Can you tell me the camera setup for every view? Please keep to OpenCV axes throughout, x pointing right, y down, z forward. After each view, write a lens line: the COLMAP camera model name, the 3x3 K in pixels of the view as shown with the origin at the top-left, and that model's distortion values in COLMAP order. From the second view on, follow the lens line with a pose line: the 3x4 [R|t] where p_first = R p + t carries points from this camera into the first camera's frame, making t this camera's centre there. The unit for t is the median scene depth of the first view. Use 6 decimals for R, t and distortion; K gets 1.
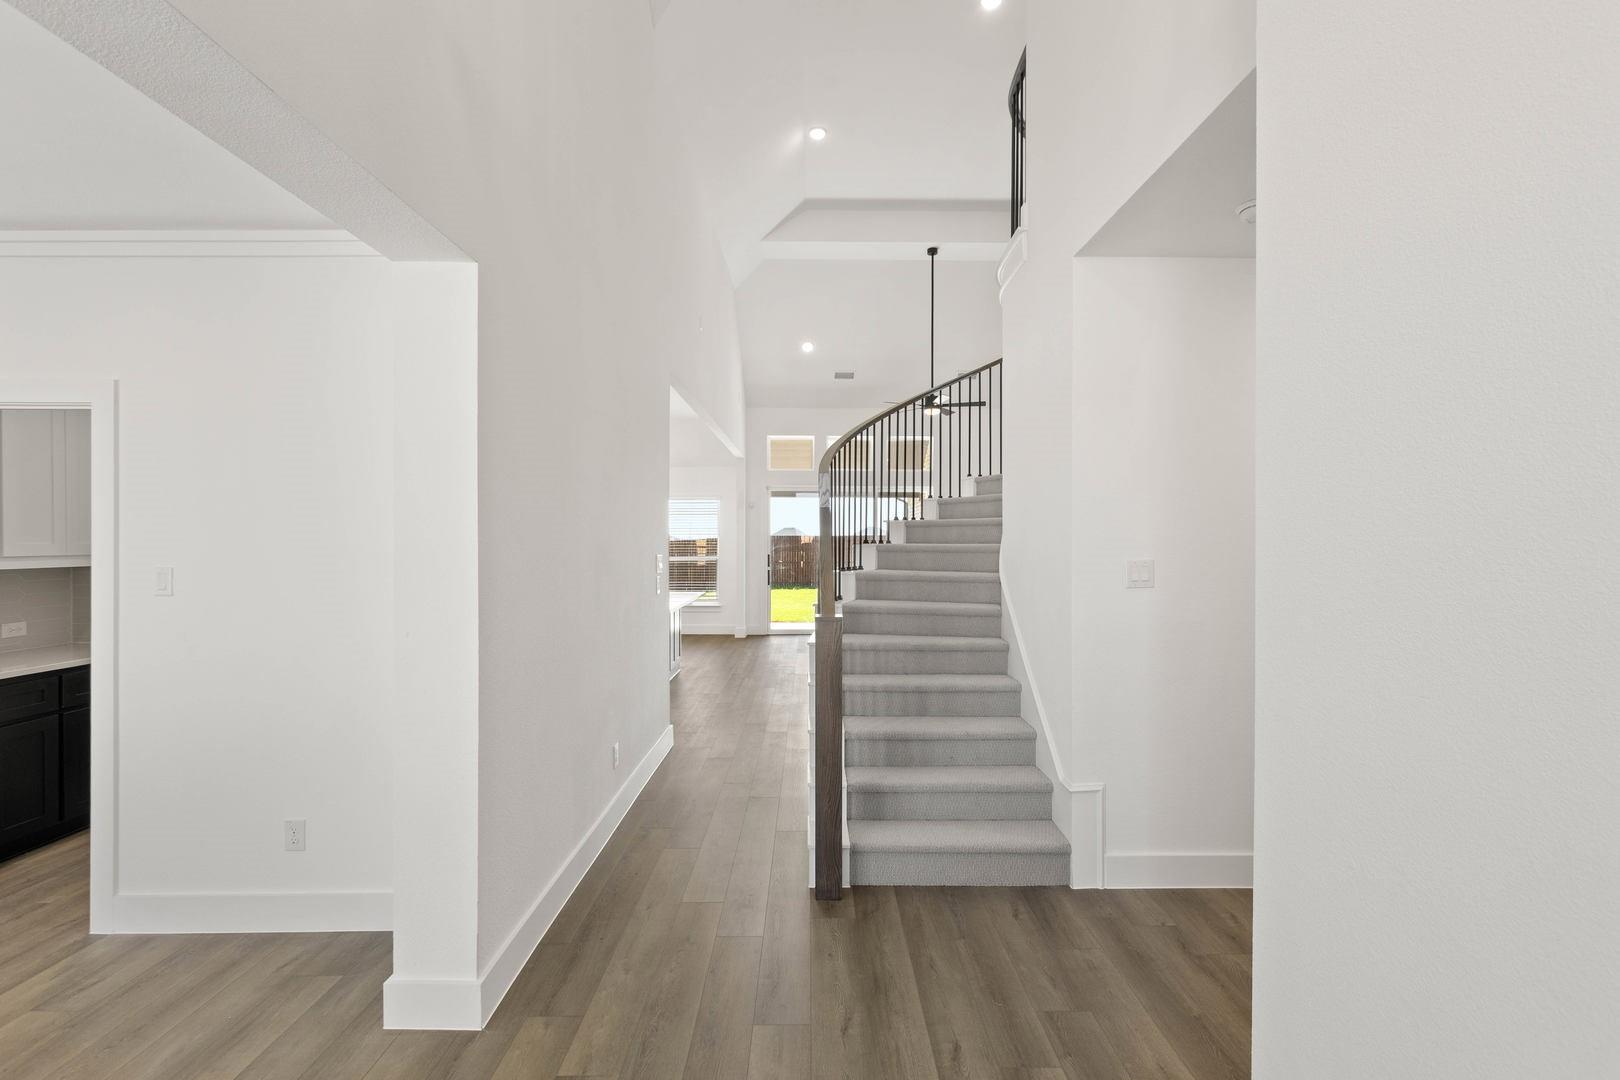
lens RADIAL K [[716.2, 0, 815.2], [0, 716.2, 535.6], [0, 0, 1]] dist [-0.004677, -0.001365]
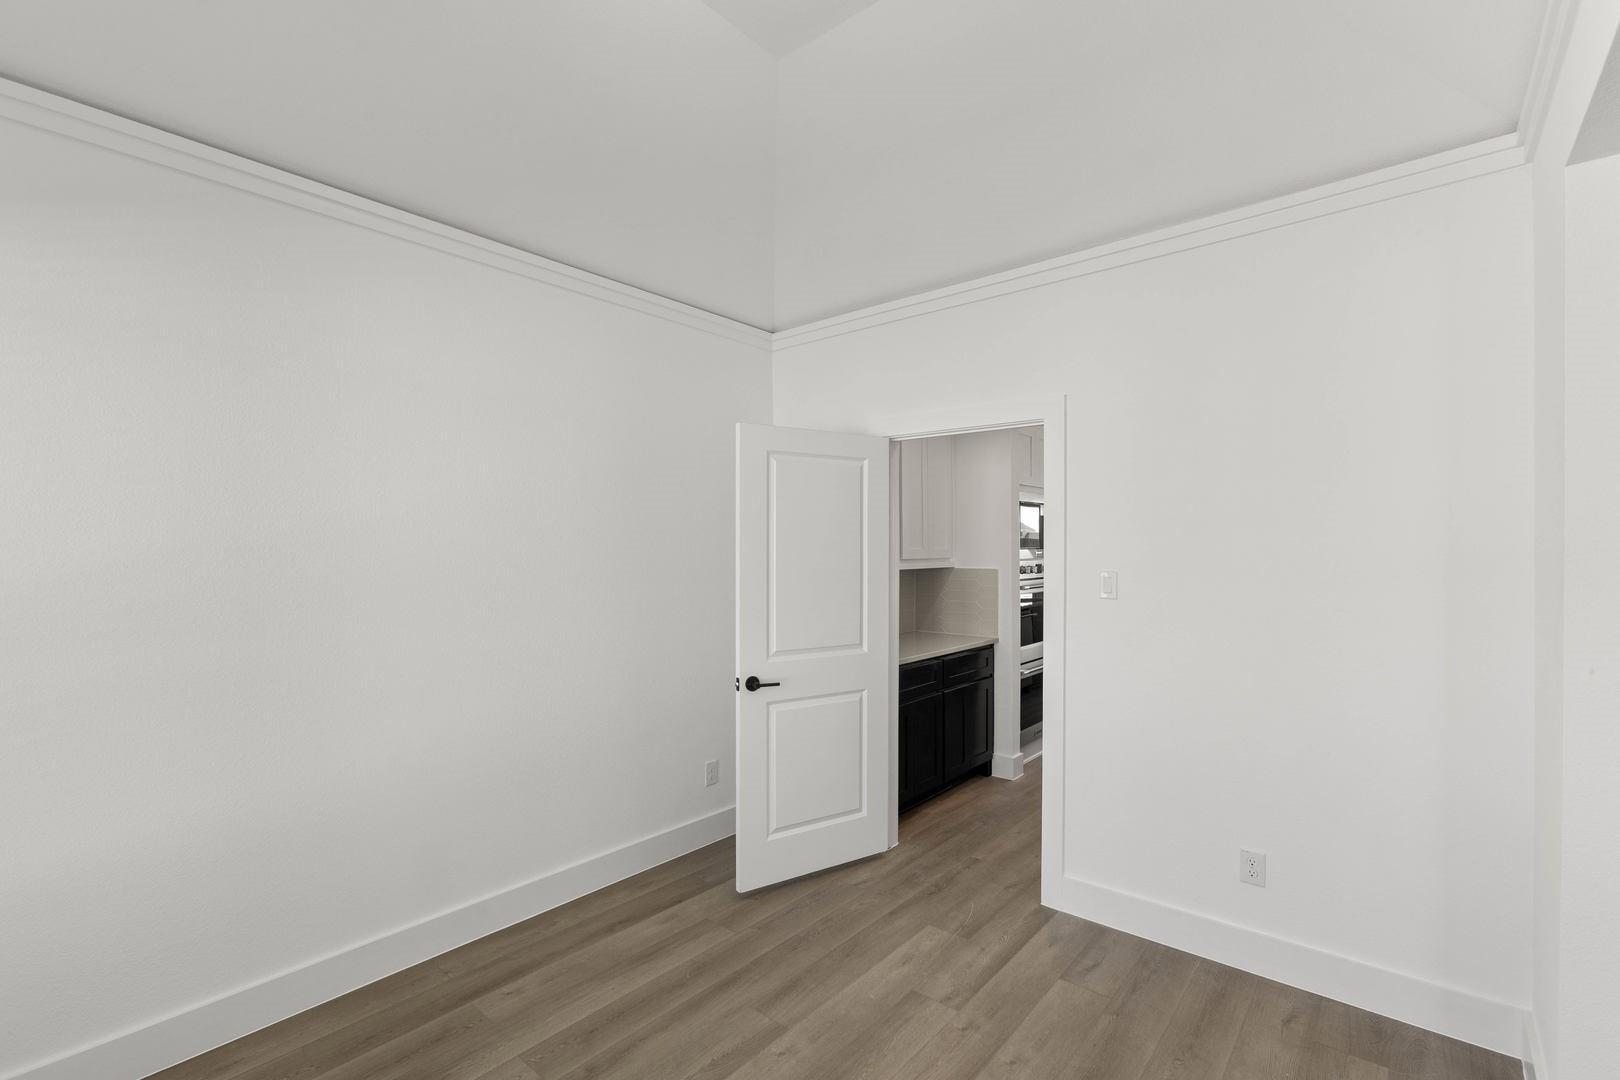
lens RADIAL K [[716.2, 0, 818.0], [0, 716.2, 545.1], [0, 0, 1]] dist [-0.004677, -0.001365]
pose [[0.750877, -0.001398, -0.660441, -0.560515], [-0.004183, 0.999968, -0.006872, 0.017663], [0.660429, 0.007923, 0.750847, -0.054945]]
